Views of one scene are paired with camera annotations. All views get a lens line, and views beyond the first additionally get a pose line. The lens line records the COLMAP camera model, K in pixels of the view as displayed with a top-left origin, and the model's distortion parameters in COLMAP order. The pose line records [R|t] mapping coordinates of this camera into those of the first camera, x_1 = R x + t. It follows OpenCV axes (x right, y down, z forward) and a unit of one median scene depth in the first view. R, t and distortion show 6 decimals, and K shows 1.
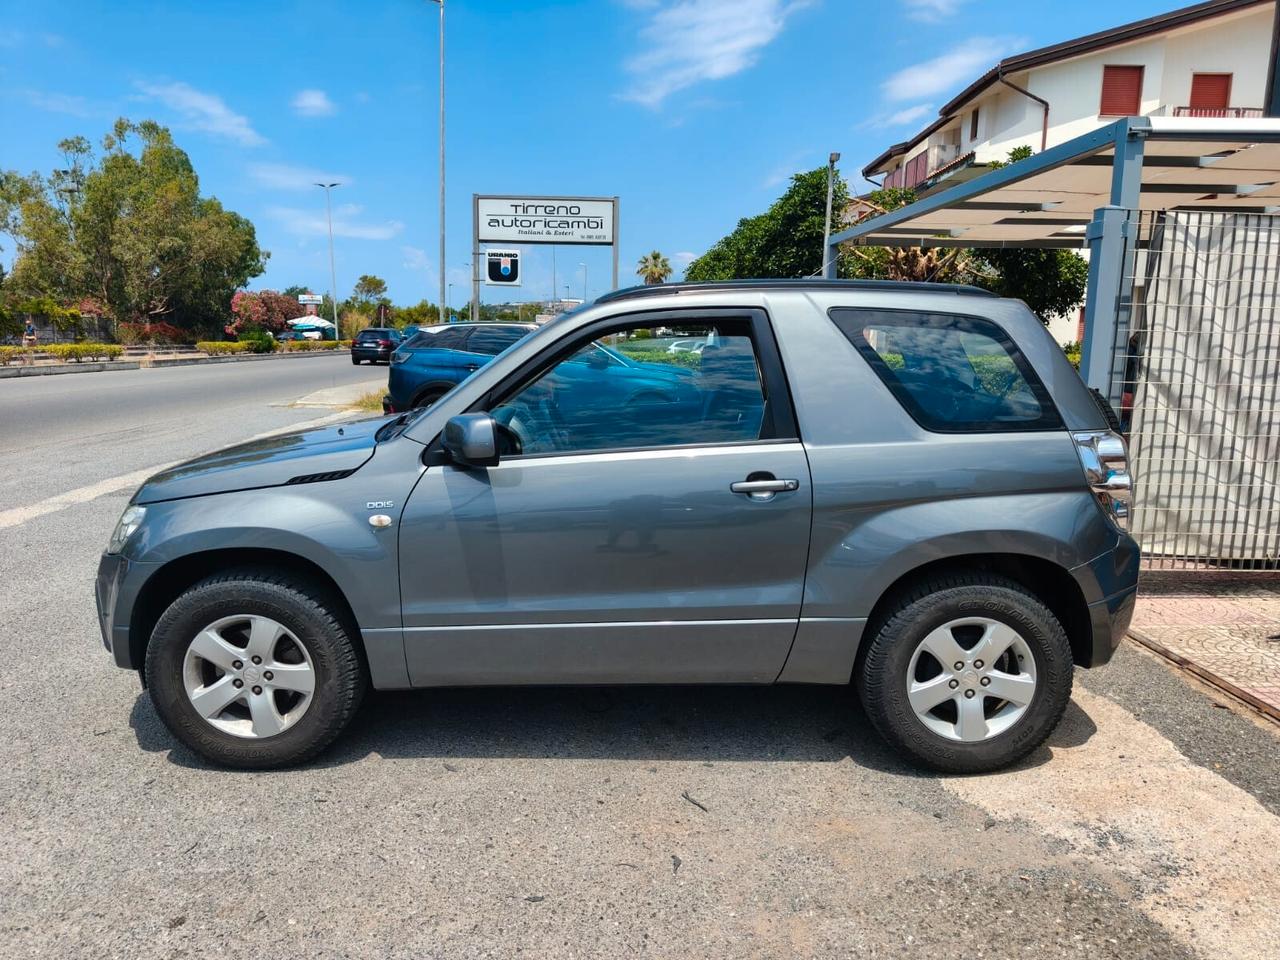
lens RADIAL K [[913.6, 0, 641.8], [0, 913.6, 470.4], [0, 0, 1]] dist [0.008485, -0.003673]
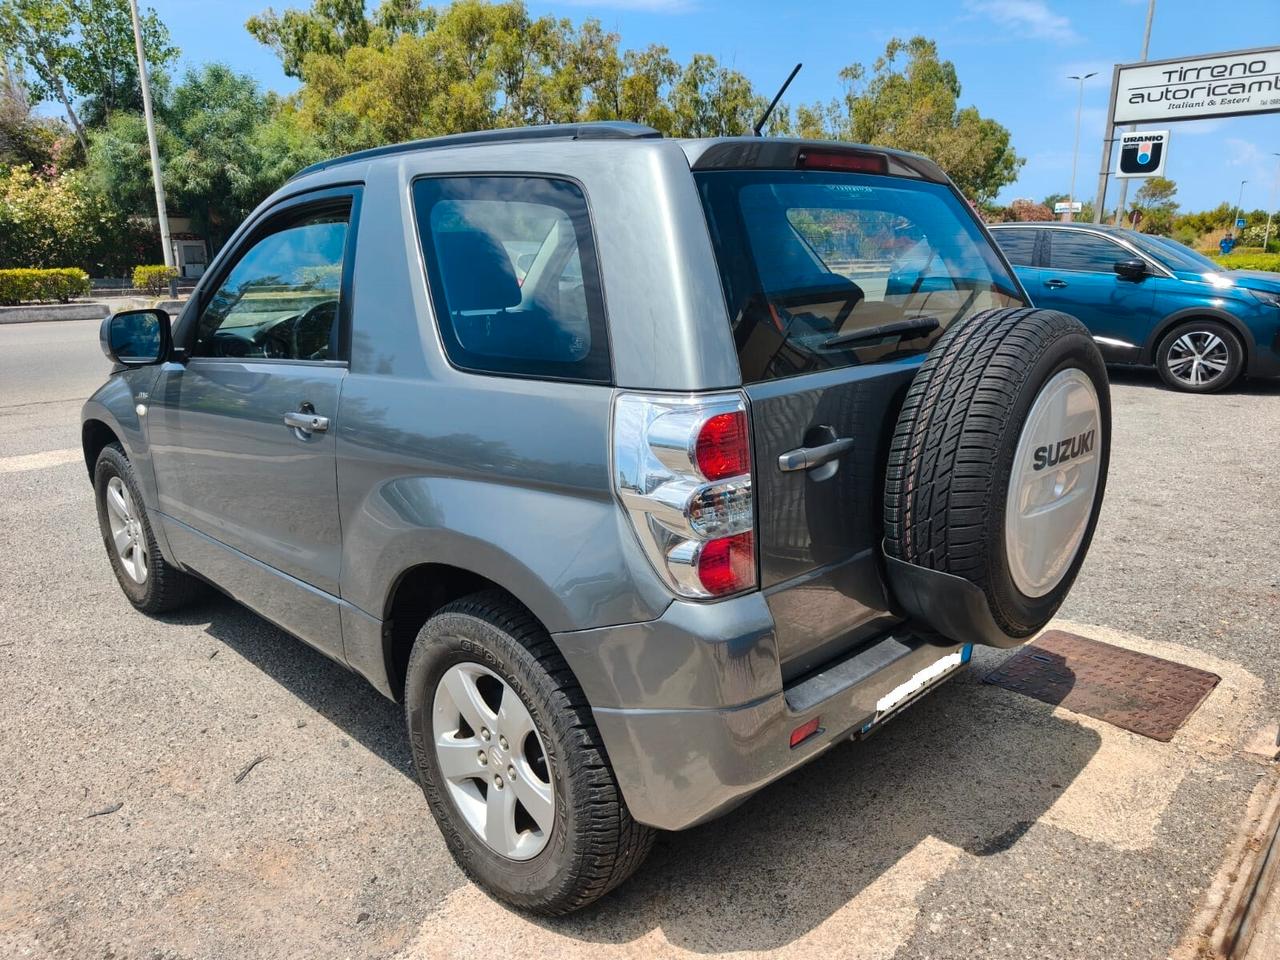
lens RADIAL K [[914.5, 0, 636.2], [0, 914.5, 482.8], [0, 0, 1]] dist [0.005383, -0.000808]
pose [[0.703814, 0.164979, -0.690962, 0.141966], [-0.092164, 0.985644, 0.141461, -0.010612], [0.704381, -0.035880, 0.708915, 0.104907]]
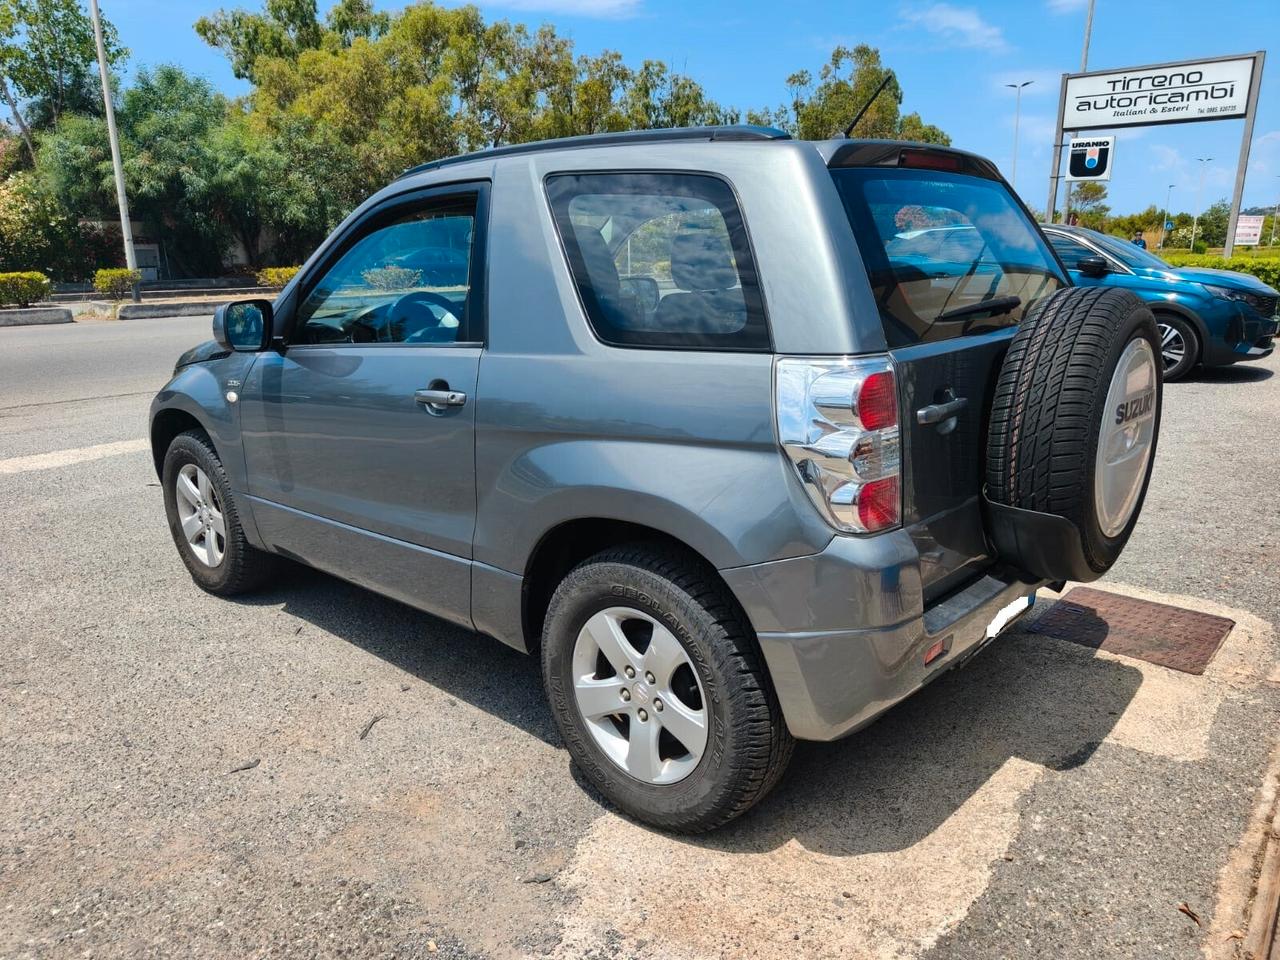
lens RADIAL K [[913.6, 0, 641.8], [0, 913.6, 470.4], [0, 0, 1]] dist [0.008485, -0.003673]
pose [[0.744809, 0.141395, -0.652124, 0.135209], [-0.082131, 0.989286, 0.120695, -0.005251], [0.662203, -0.036335, 0.748443, 0.080016]]
